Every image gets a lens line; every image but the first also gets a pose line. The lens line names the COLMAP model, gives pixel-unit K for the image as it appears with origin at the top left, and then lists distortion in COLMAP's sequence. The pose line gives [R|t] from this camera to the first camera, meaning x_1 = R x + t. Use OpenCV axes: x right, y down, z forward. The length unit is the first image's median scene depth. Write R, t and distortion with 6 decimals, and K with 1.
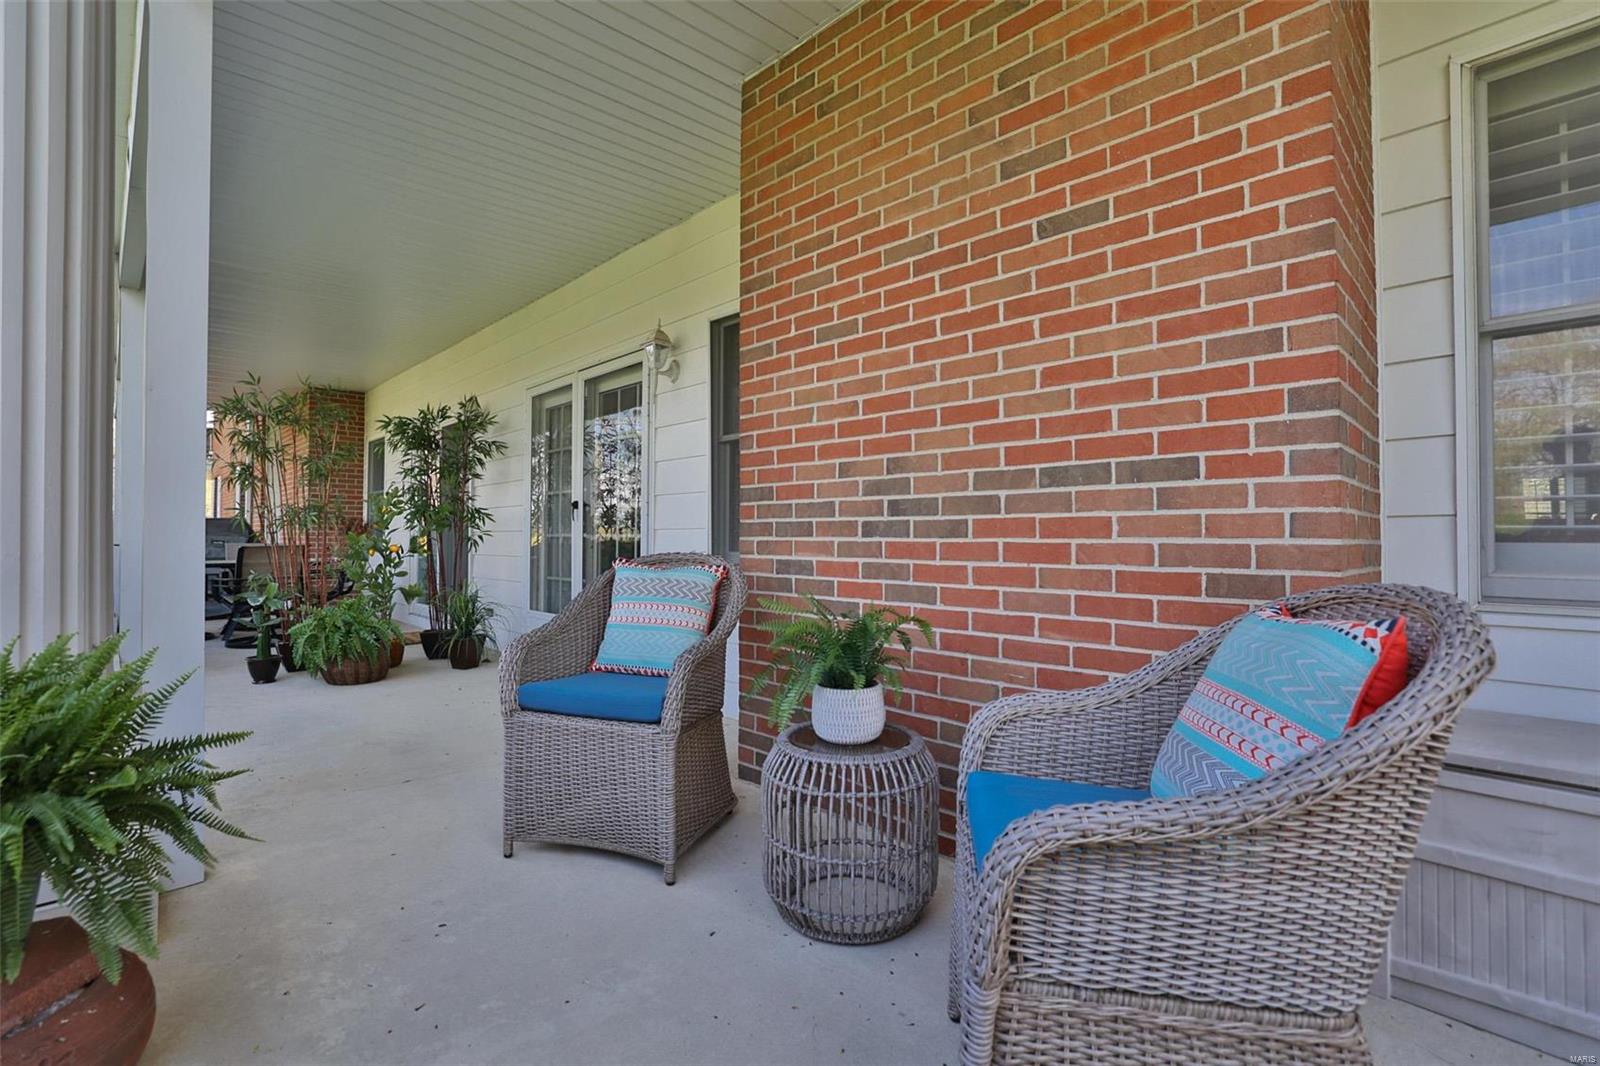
lens RADIAL K [[750.2, 0, 799.4], [0, 750.2, 528.5], [0, 0, 1]] dist [-0.052028, 0.019040]
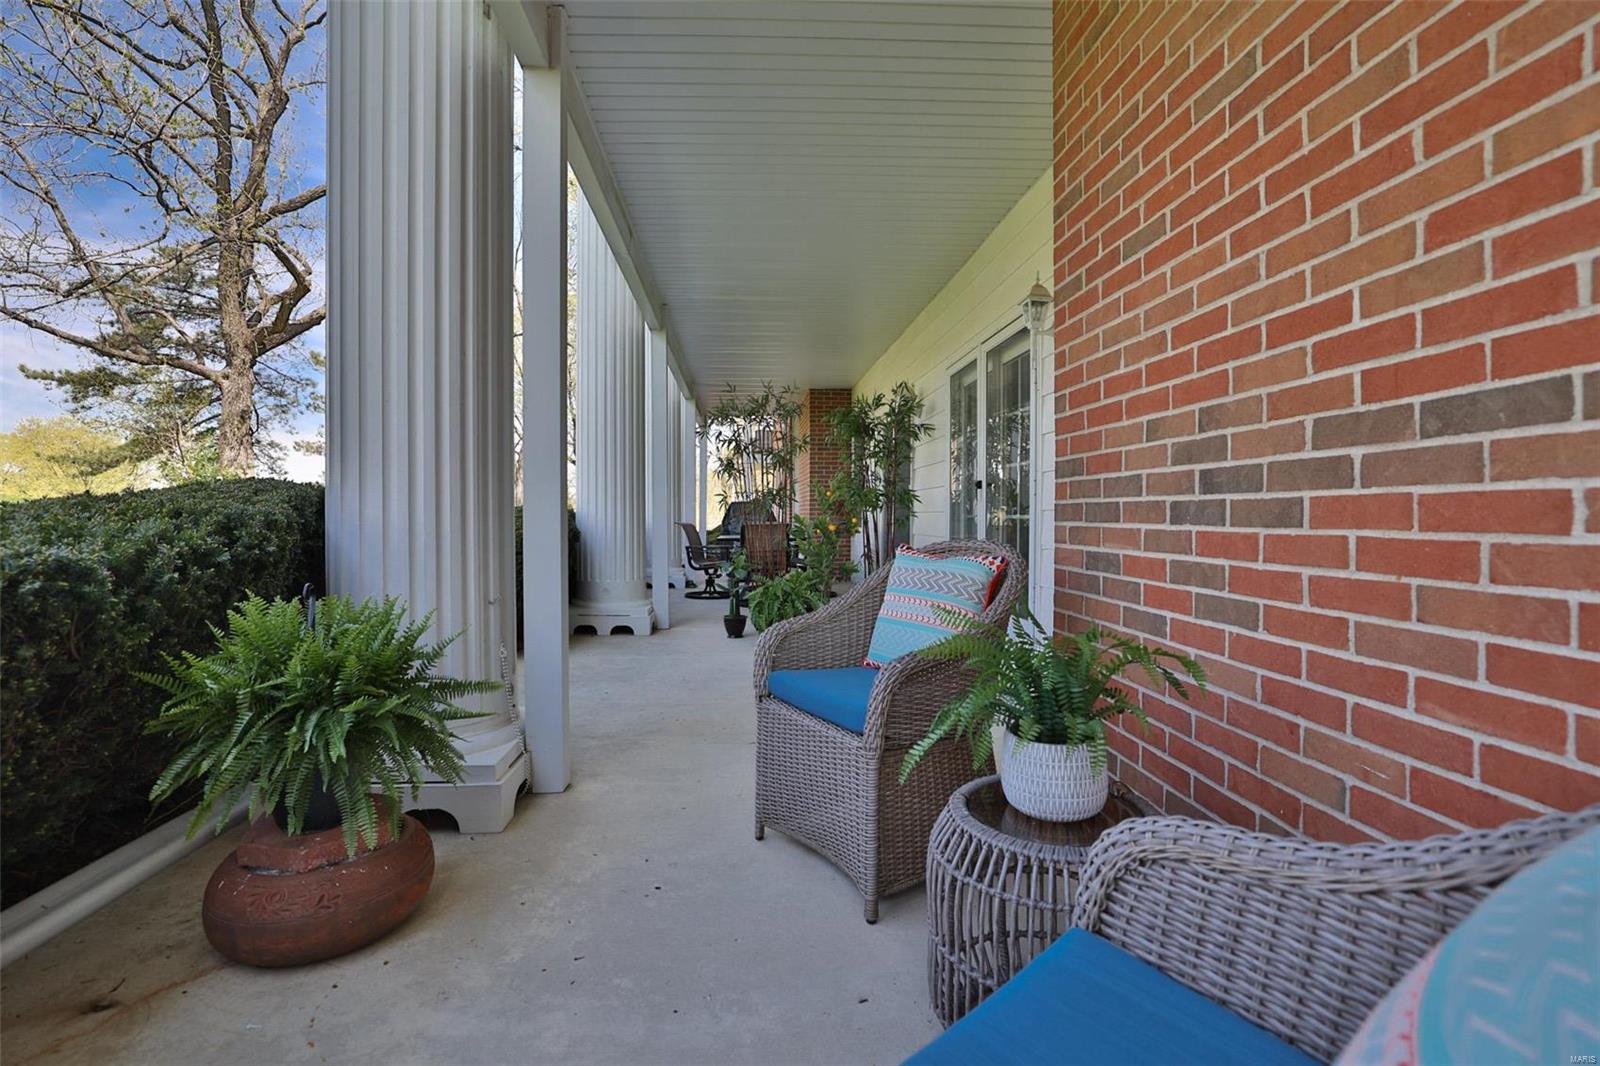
lens RADIAL K [[737.2, 0, 801.0], [0, 737.2, 523.9], [0, 0, 1]] dist [-0.052378, 0.021766]
pose [[0.761302, 0.007179, -0.648357, 0.292168], [0.008579, 0.999740, 0.021143, -0.006709], [0.648340, -0.021659, 0.761042, 0.283422]]
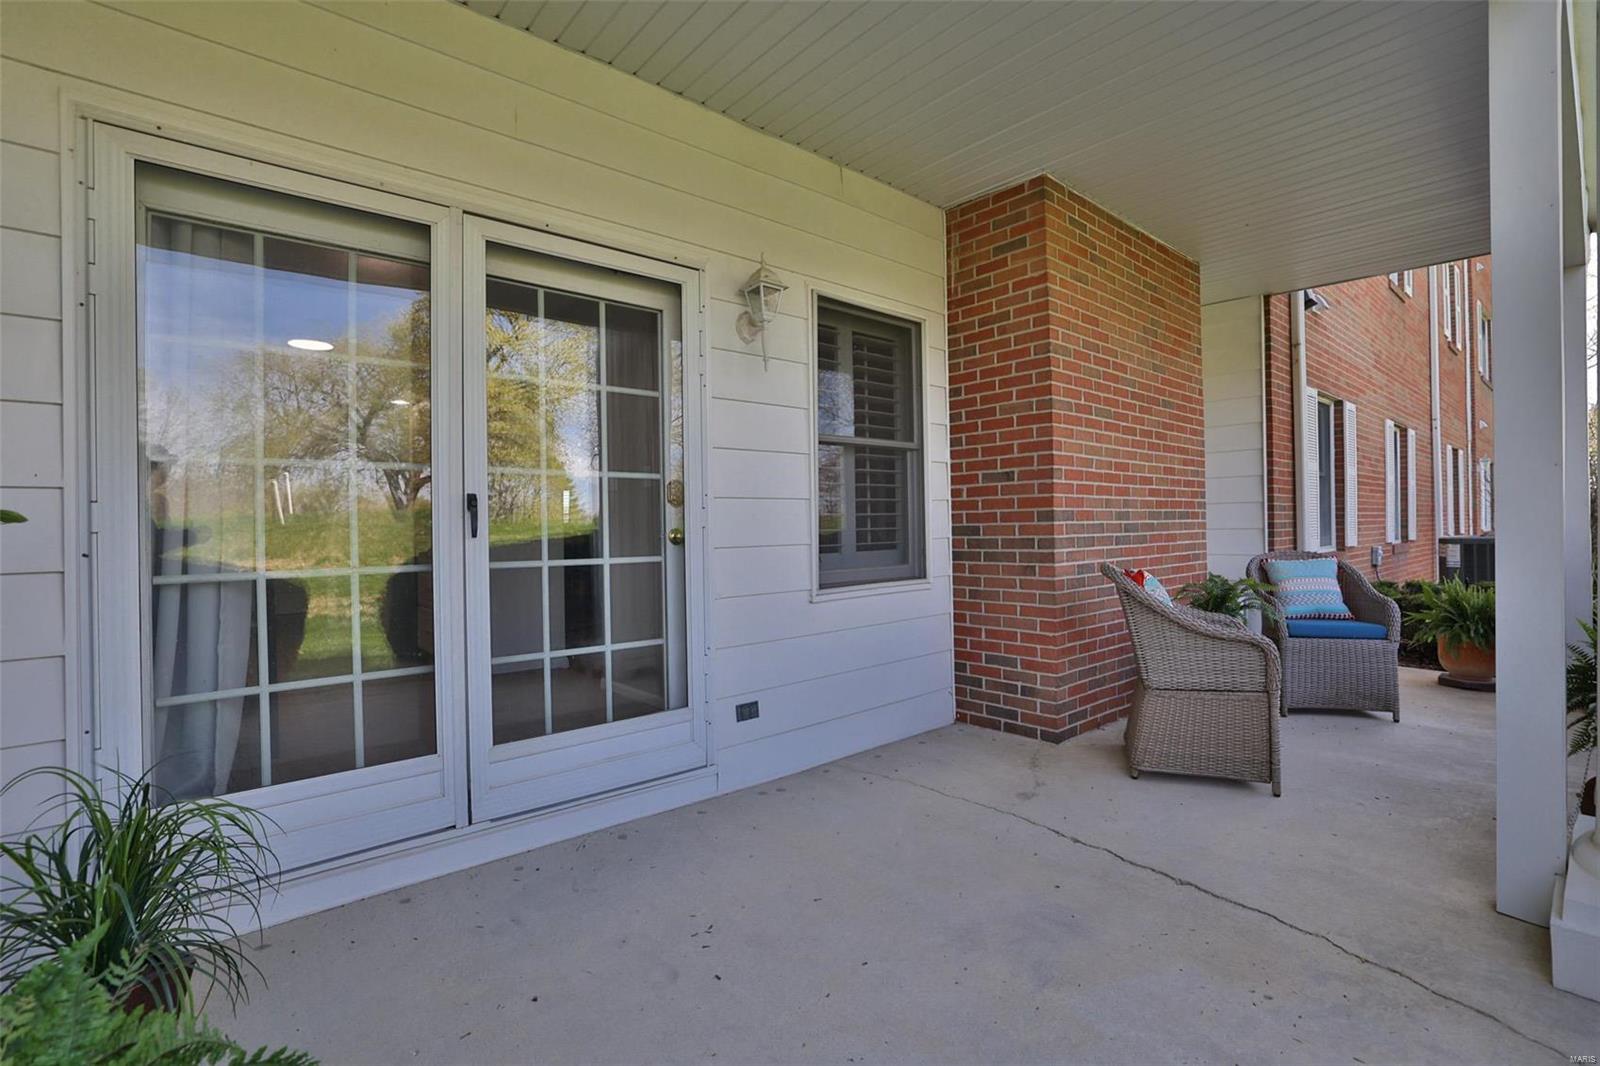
lens RADIAL K [[767.7, 0, 804.8], [0, 767.7, 524.3], [0, 0, 1]] dist [-0.054436, 0.024281]
pose [[0.031853, 0.005362, 0.999478, -1.753225], [0.004240, 0.999976, -0.005500, -0.032597], [-0.999484, 0.004413, 0.031829, 1.798442]]
